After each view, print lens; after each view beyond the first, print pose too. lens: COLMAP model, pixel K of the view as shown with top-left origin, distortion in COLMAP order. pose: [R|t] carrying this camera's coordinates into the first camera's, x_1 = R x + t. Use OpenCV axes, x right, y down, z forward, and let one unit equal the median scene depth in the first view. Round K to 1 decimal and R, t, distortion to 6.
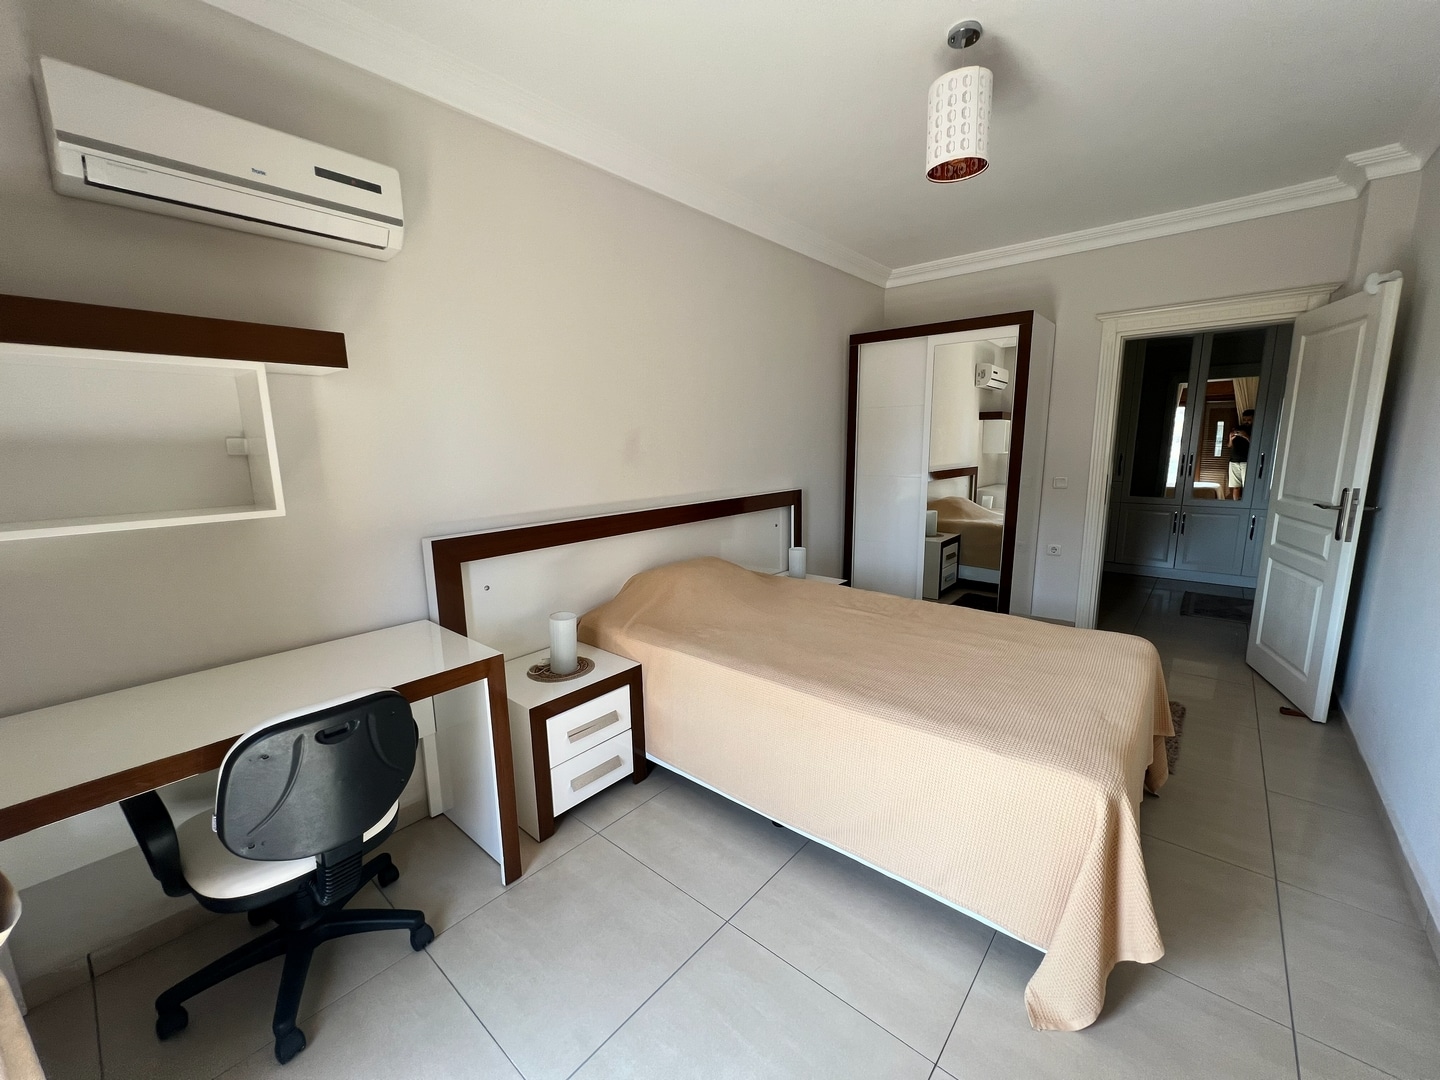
lens RADIAL K [[575.8, 0, 719.9], [0, 575.8, 541.9], [0, 0, 1]] dist [-0.001261, 0.000729]
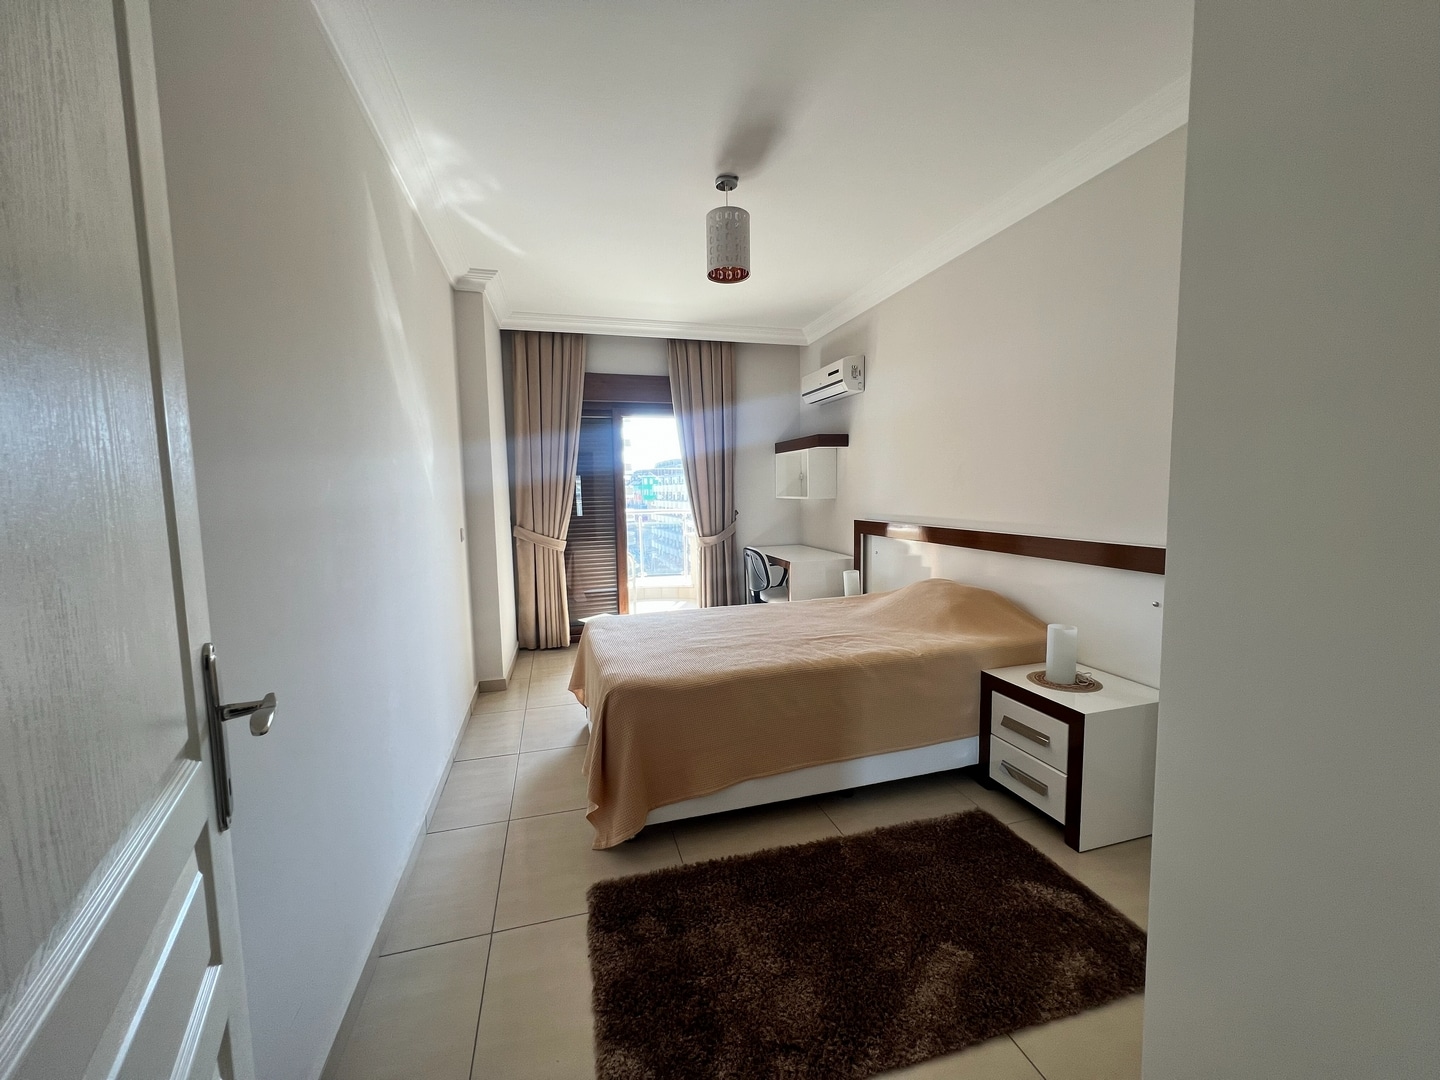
lens RADIAL K [[575.8, 0, 719.9], [0, 575.8, 541.9], [0, 0, 1]] dist [-0.001261, 0.000729]
pose [[-0.560248, 0.091723, -0.823231, 1.397573], [-0.115014, 0.975609, 0.186973, -0.249707], [0.820301, 0.199435, -0.536033, 1.608529]]
